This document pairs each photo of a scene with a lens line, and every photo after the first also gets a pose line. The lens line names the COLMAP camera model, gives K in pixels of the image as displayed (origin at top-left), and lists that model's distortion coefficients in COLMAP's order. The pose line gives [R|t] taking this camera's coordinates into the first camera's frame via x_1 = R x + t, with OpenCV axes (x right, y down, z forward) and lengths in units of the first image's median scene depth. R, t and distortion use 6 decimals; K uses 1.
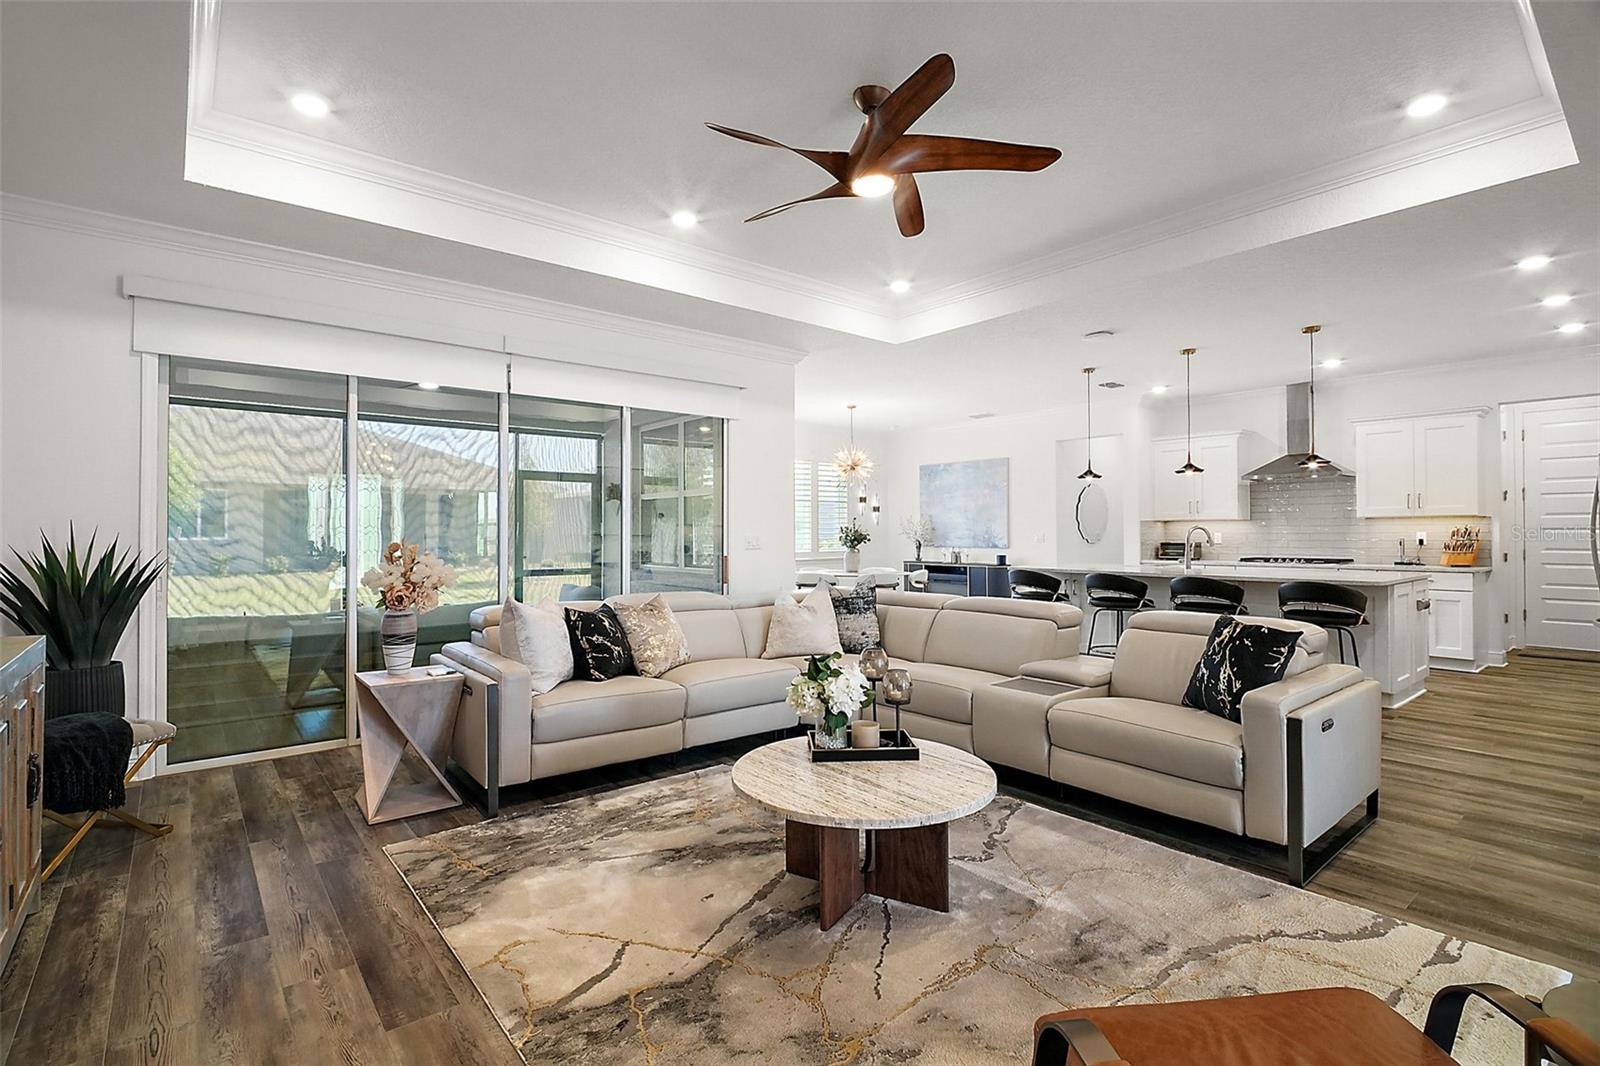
lens RADIAL K [[753.9, 0, 782.9], [0, 753.9, 519.3], [0, 0, 1]] dist [-0.006148, -0.003337]
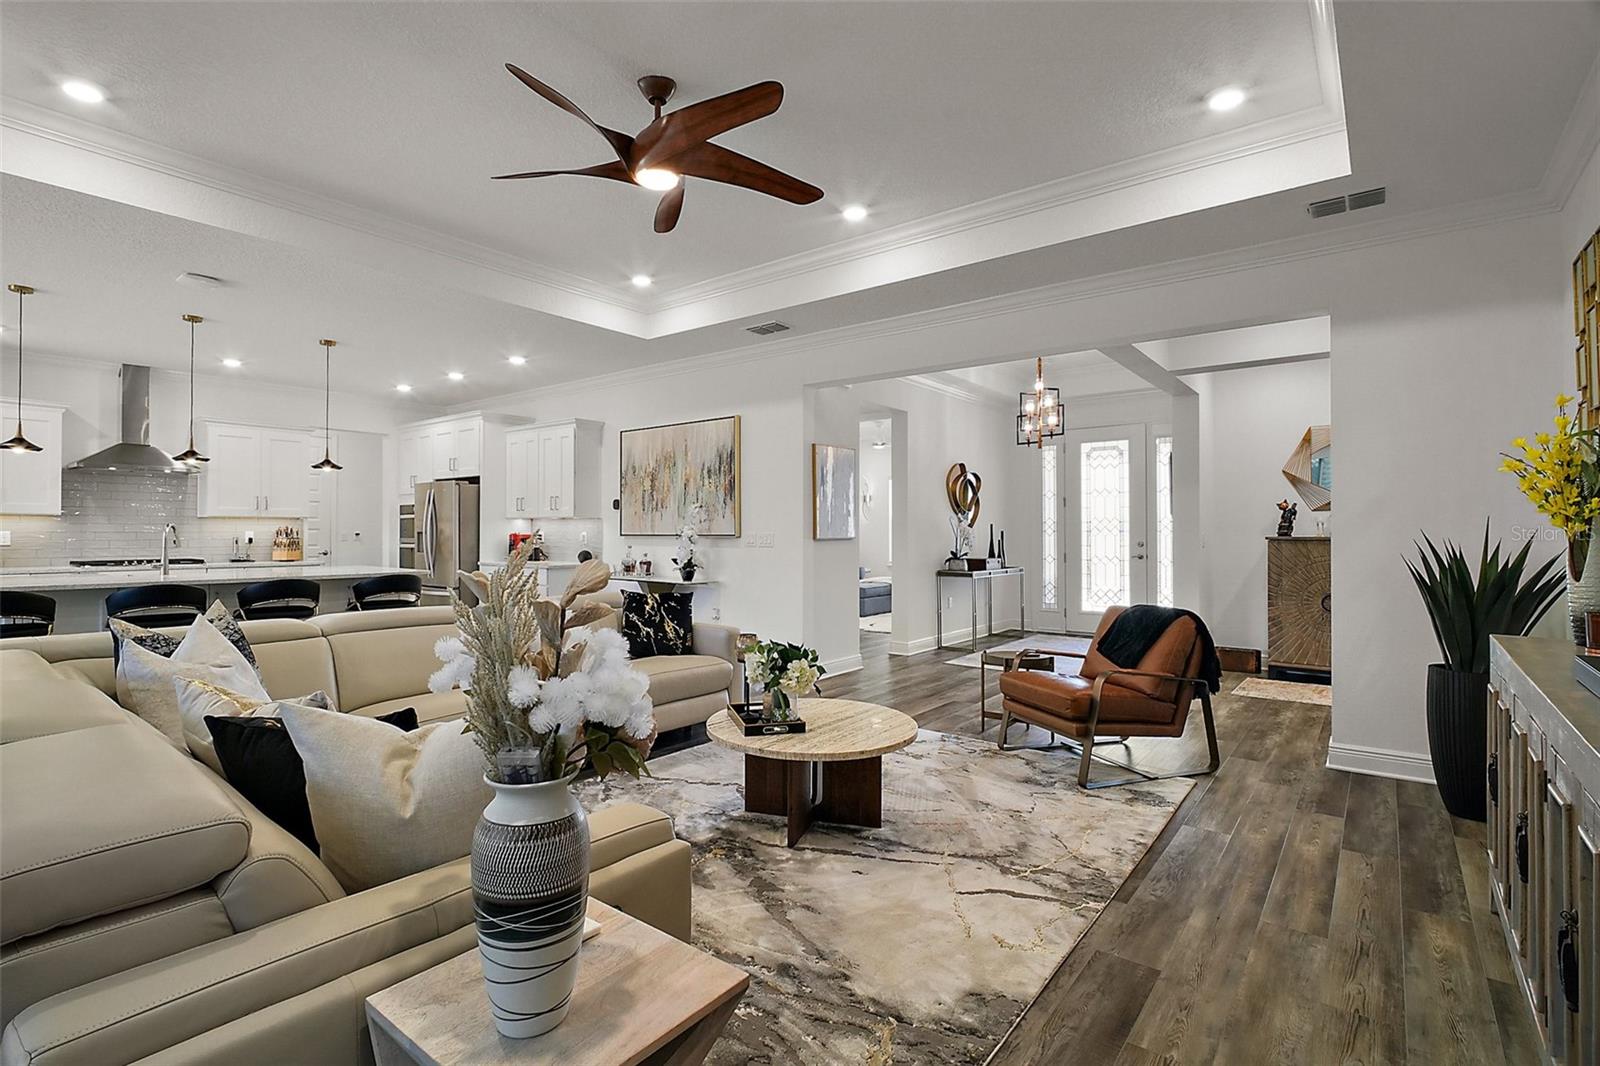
lens RADIAL K [[752.4, 0, 794.1], [0, 752.4, 530.9], [0, 0, 1]] dist [-0.005661, -0.000926]
pose [[-0.218376, 0.002927, 0.975860, -0.376338], [-0.018936, 0.999795, -0.007236, 0.009056], [-0.975681, -0.020059, -0.218275, 0.447337]]
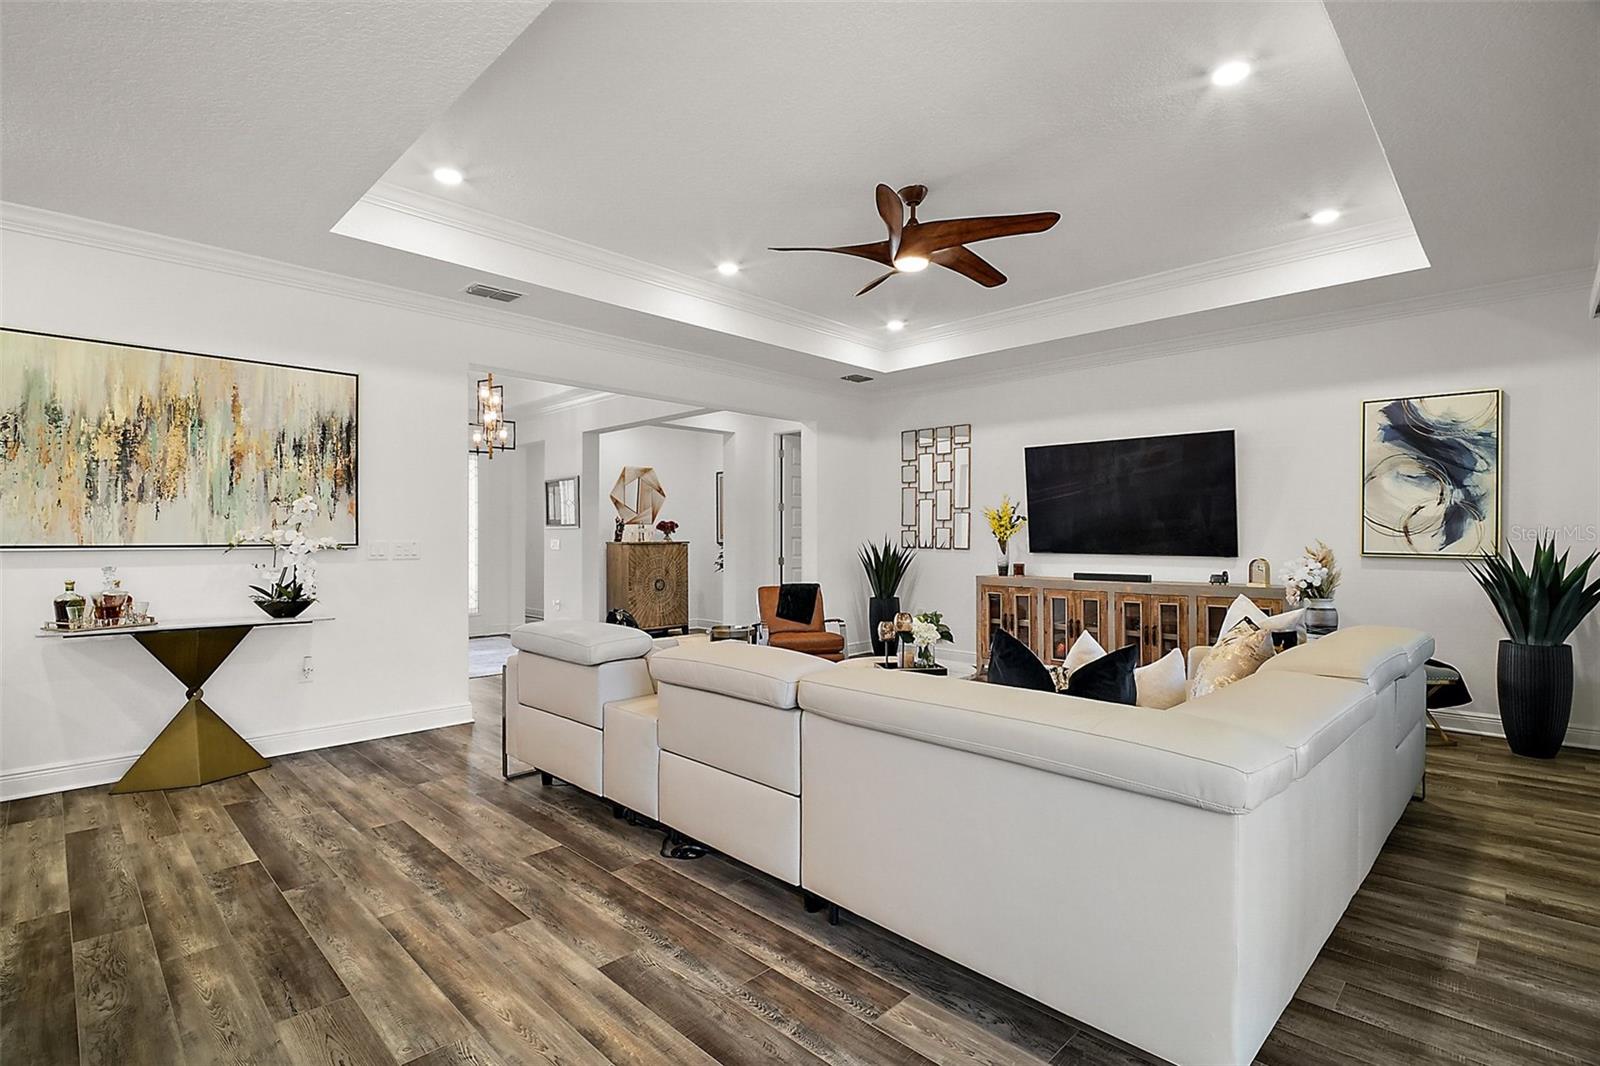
lens RADIAL K [[753.9, 0, 780.9], [0, 753.9, 533.6], [0, 0, 1]] dist [-0.006148, -0.003337]
pose [[-0.995688, 0.001809, -0.092747, 0.198472], [0.004171, 0.999672, -0.025284, 0.017235], [0.092670, -0.025562, -0.995369, 0.960860]]
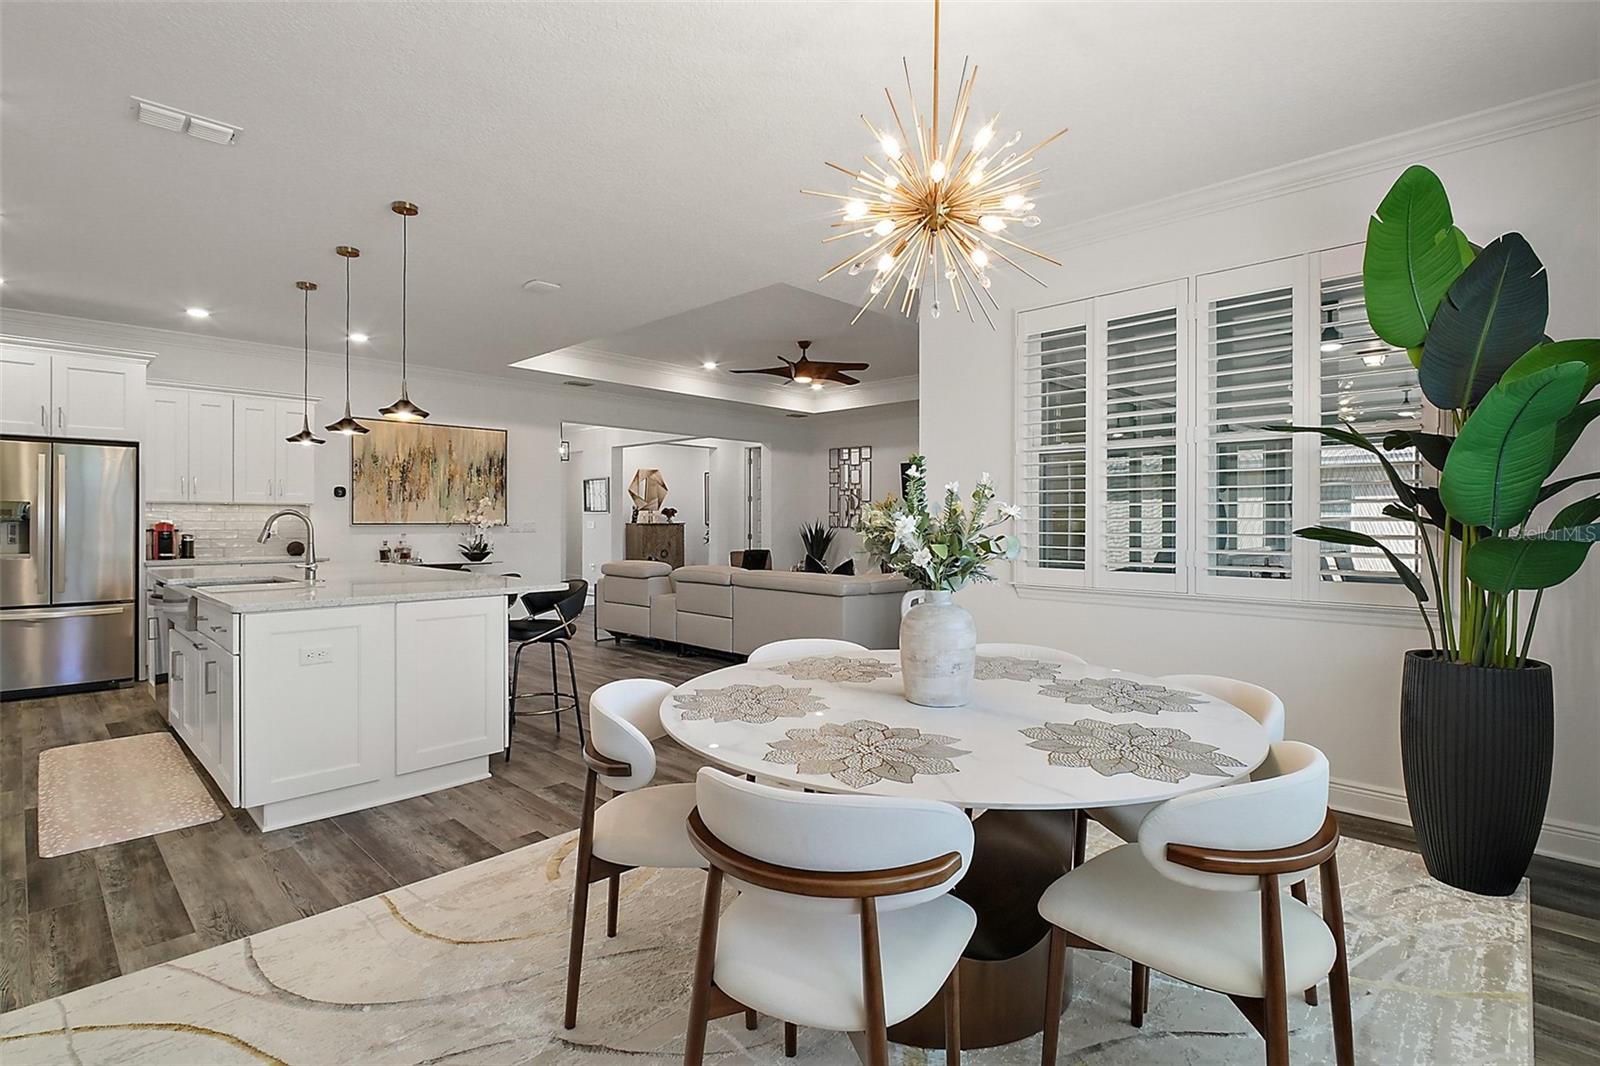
lens RADIAL K [[761.0, 0, 783.6], [0, 761.0, 521.7], [0, 0, 1]] dist [-0.008082, -0.002010]
pose [[-0.994328, 0.000468, -0.106357, 0.194917], [0.002377, 0.999838, -0.017824, 0.027645], [0.106332, -0.017975, -0.994168, 1.483480]]
